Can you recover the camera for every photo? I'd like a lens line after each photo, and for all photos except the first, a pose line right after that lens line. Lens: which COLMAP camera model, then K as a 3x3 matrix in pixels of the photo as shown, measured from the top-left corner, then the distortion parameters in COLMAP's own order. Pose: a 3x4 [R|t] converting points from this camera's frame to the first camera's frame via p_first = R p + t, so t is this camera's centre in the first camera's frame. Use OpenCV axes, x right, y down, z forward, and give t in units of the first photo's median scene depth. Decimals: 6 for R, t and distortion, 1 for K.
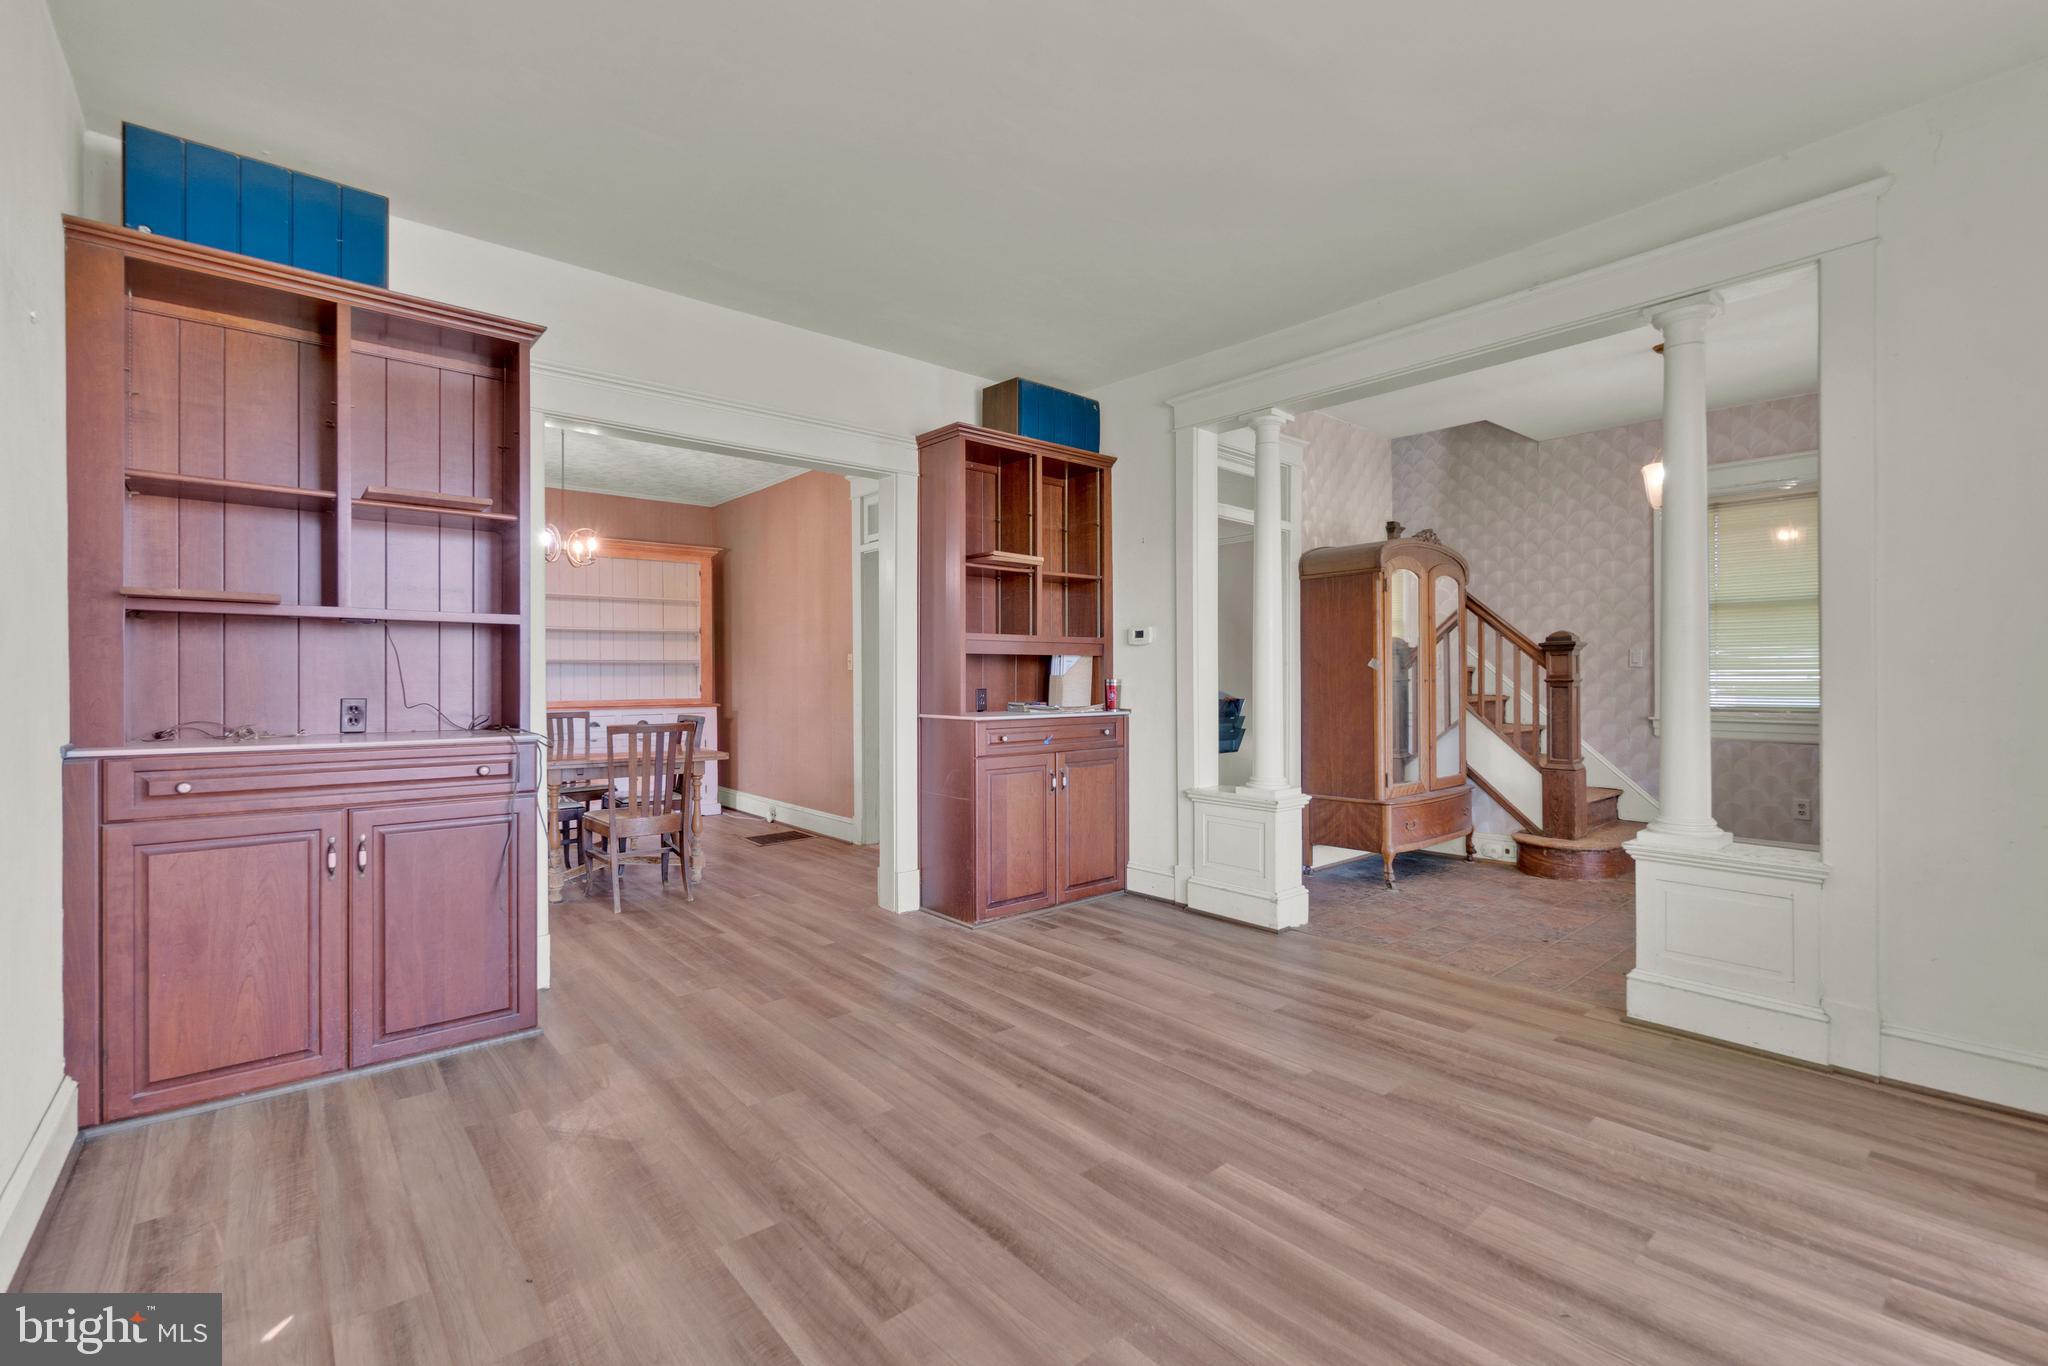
lens RADIAL K [[889.7, 0, 1026.4], [0, 889.7, 676.7], [0, 0, 1]] dist [-0.004726, -0.000266]
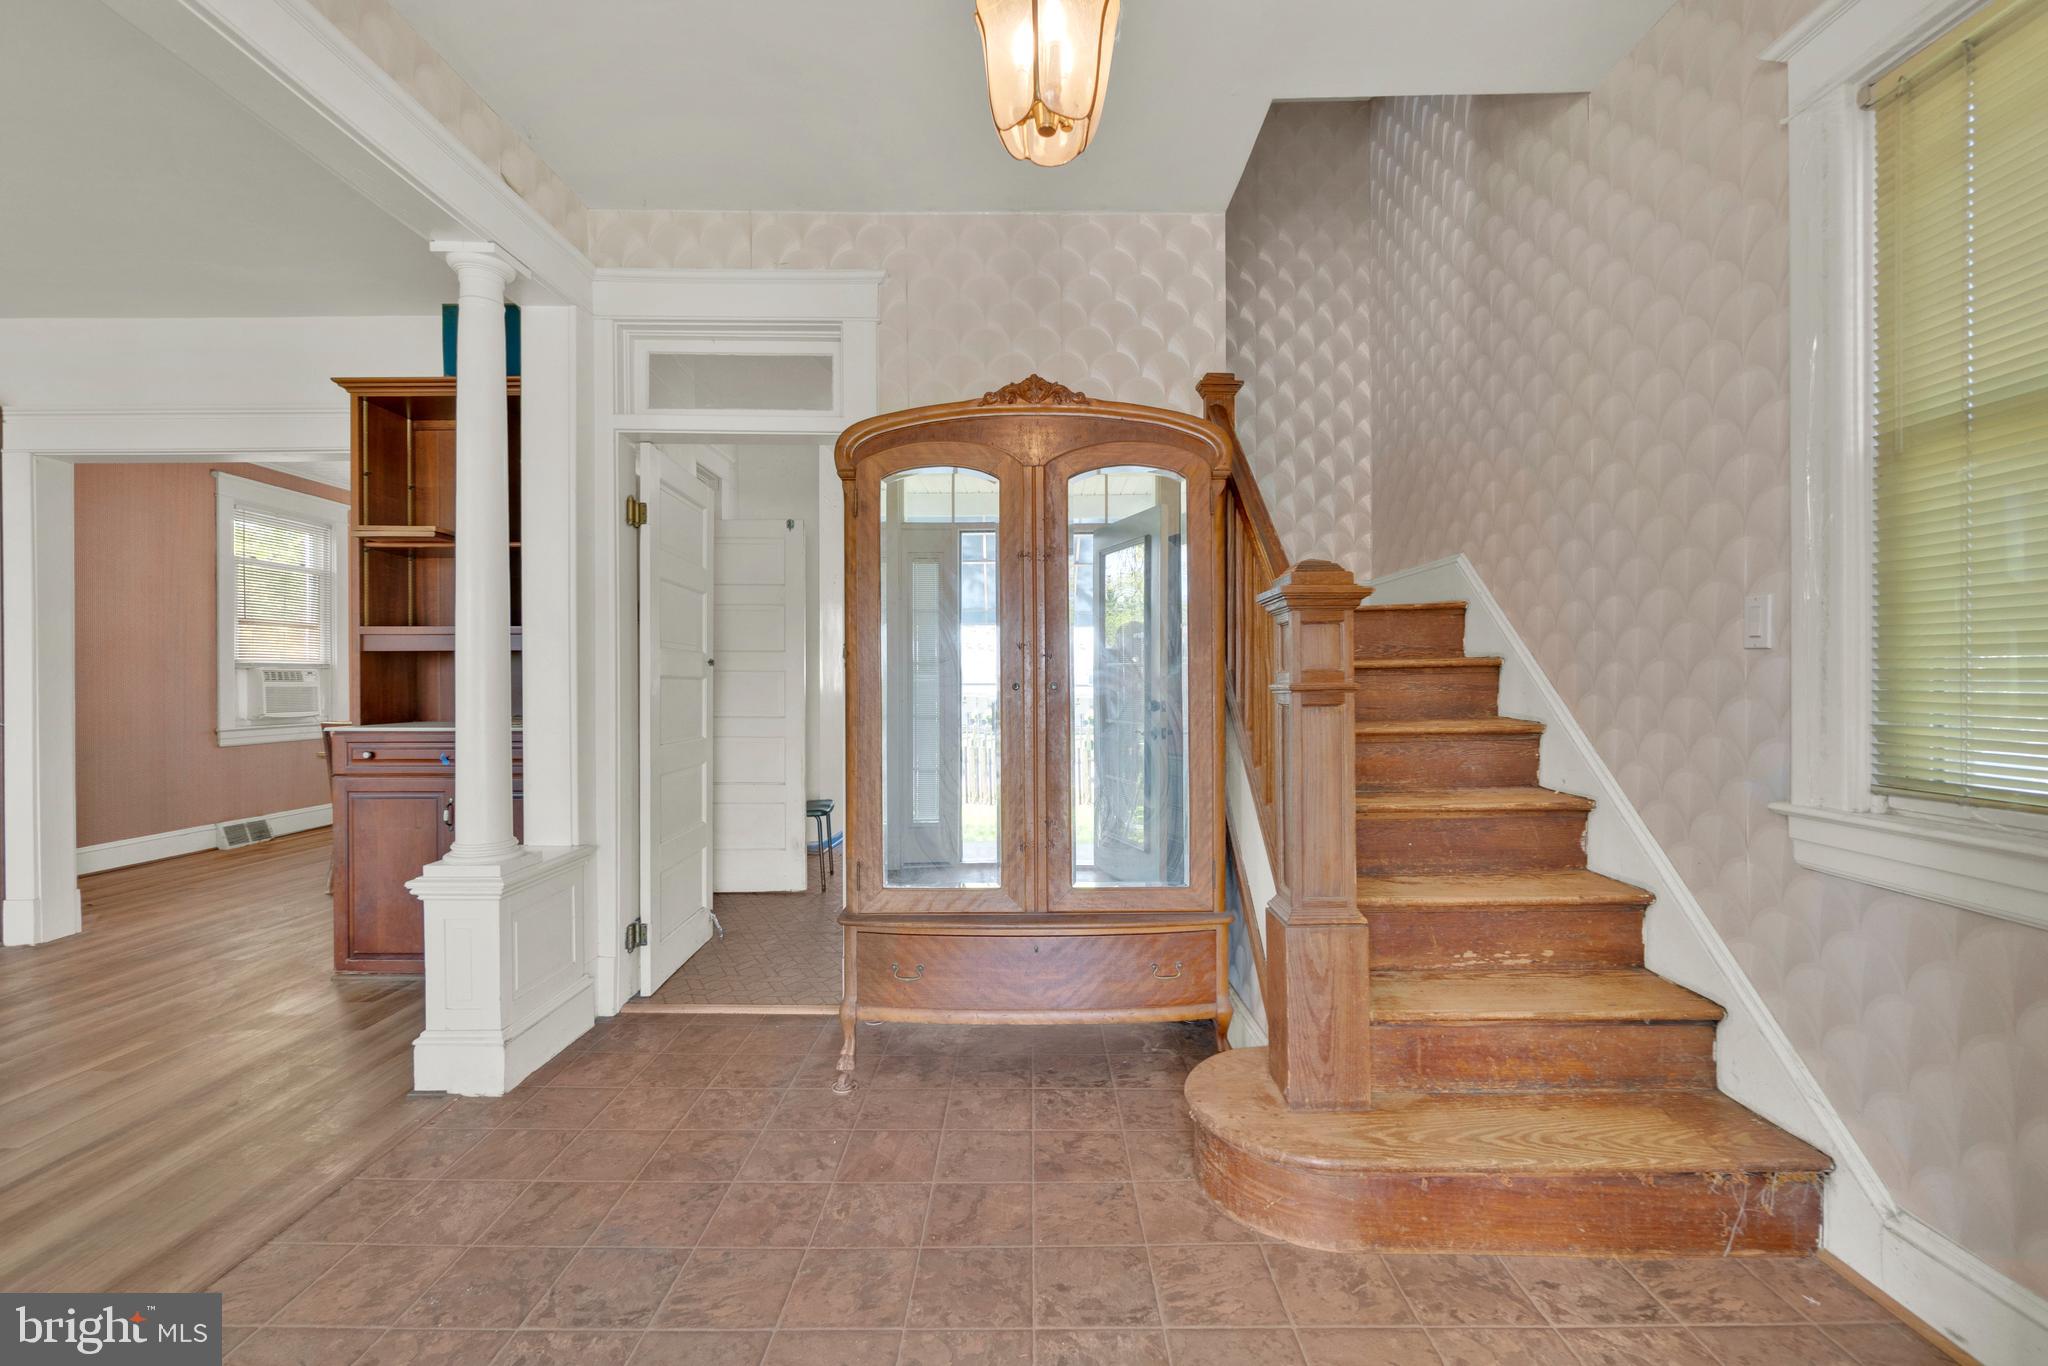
lens RADIAL K [[889.7, 0, 1028.7], [0, 889.7, 685.2], [0, 0, 1]] dist [-0.004726, -0.000266]
pose [[0.757802, 0.005799, -0.652459, 1.152591], [-0.000576, 0.999966, 0.008219, -0.001307], [0.652485, -0.005852, 0.757779, 0.935427]]
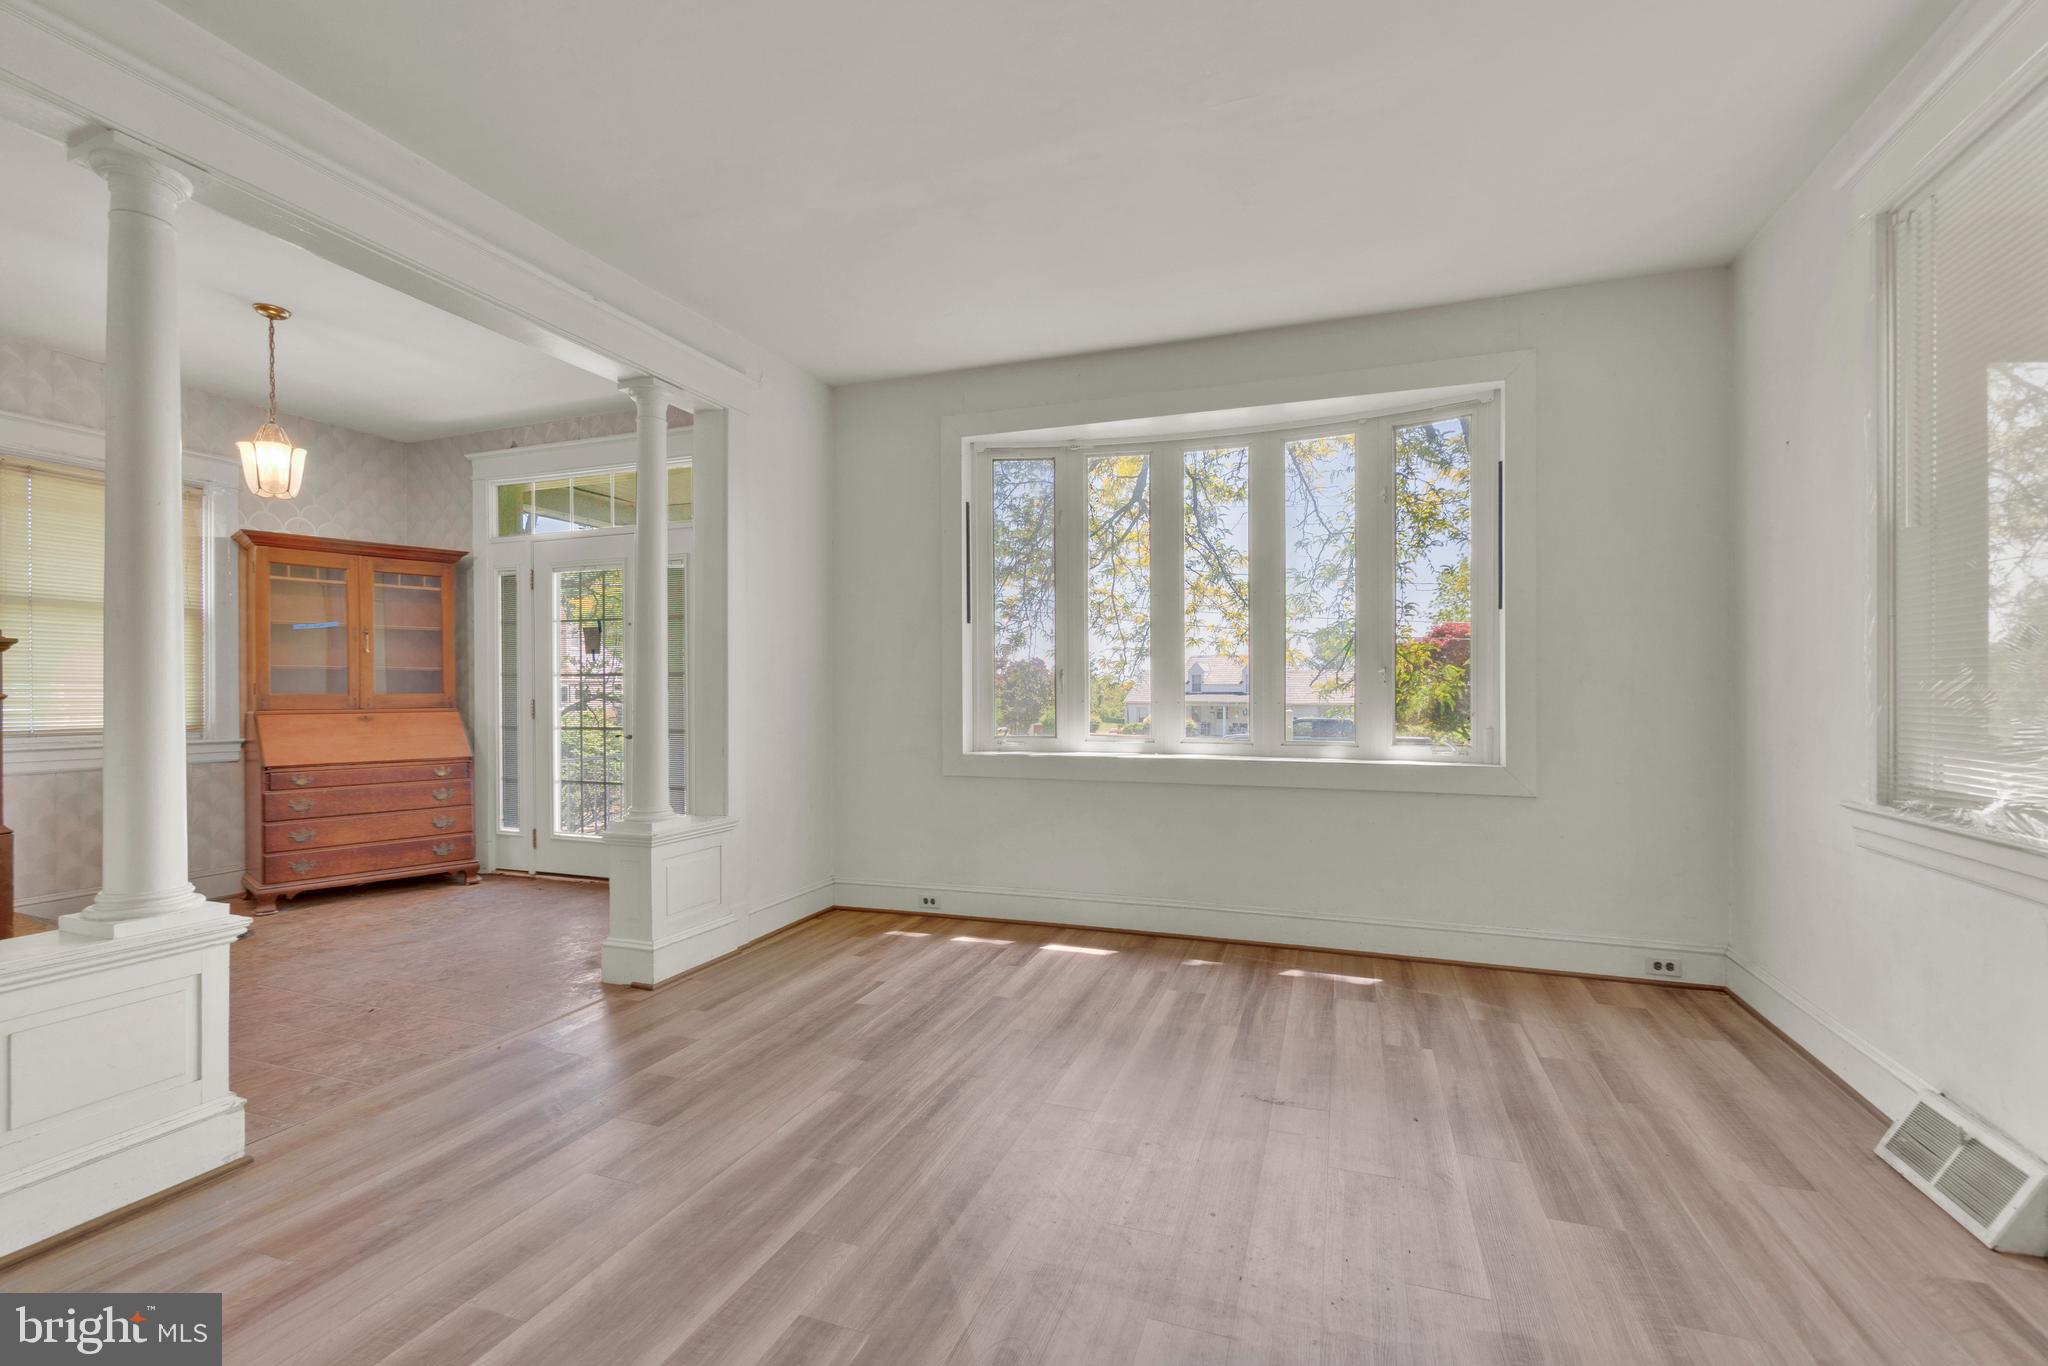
lens RADIAL K [[889.7, 0, 1018.0], [0, 889.7, 688.3], [0, 0, 1]] dist [-0.004726, -0.000266]
pose [[-0.488596, 0.005083, 0.872495, -0.480586], [-0.000055, 0.999983, -0.005857, 0.003754], [-0.872510, -0.002910, -0.488587, 0.980672]]
